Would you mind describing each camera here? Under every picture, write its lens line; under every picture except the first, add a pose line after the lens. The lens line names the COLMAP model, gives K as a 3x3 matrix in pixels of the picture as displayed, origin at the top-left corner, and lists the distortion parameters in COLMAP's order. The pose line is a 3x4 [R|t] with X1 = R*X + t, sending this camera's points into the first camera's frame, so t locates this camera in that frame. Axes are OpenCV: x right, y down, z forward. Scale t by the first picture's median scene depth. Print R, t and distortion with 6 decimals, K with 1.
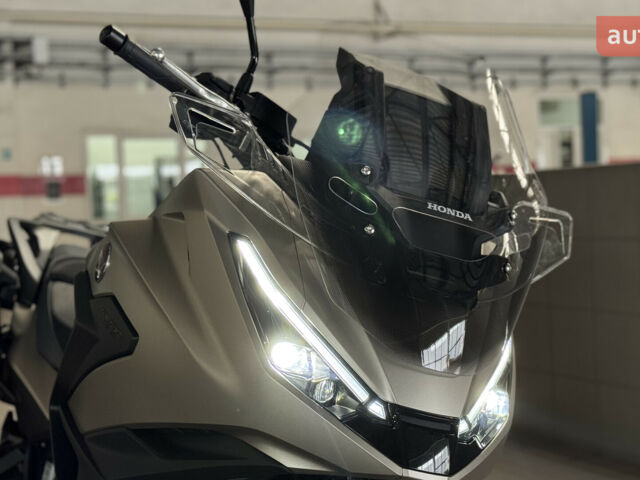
lens RADIAL K [[1195.4, 0, 320.0], [0, 1195.4, 240.0], [0, 0, 1]] dist [0.172010, 0.142992]
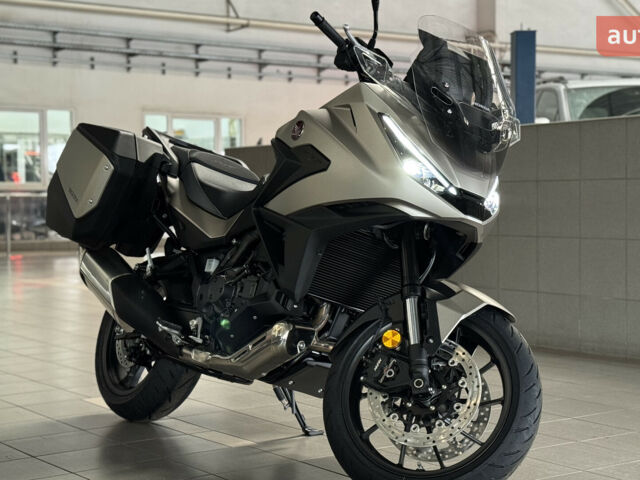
lens RADIAL K [[1195.4, 0, 320.0], [0, 1195.4, 240.0], [0, 0, 1]] dist [0.172010, 0.142992]
pose [[0.985539, 0.027498, 0.167201, -0.531725], [-0.028065, 0.999606, 0.001028, 0.222315], [-0.167107, -0.005706, 0.985922, -1.090555]]
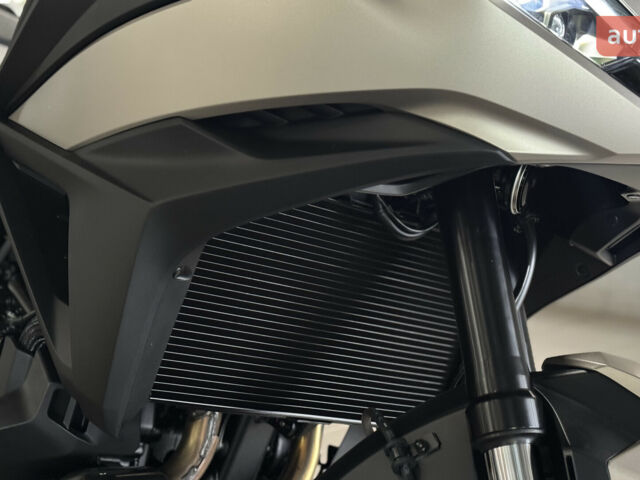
lens RADIAL K [[1195.4, 0, 320.0], [0, 1195.4, 240.0], [0, 0, 1]] dist [0.172010, 0.142992]
pose [[0.966281, -0.029928, 0.255747, -0.261777], [0.002169, 0.994133, 0.108140, 0.157437], [-0.257483, -0.103938, 0.960677, 0.407413]]
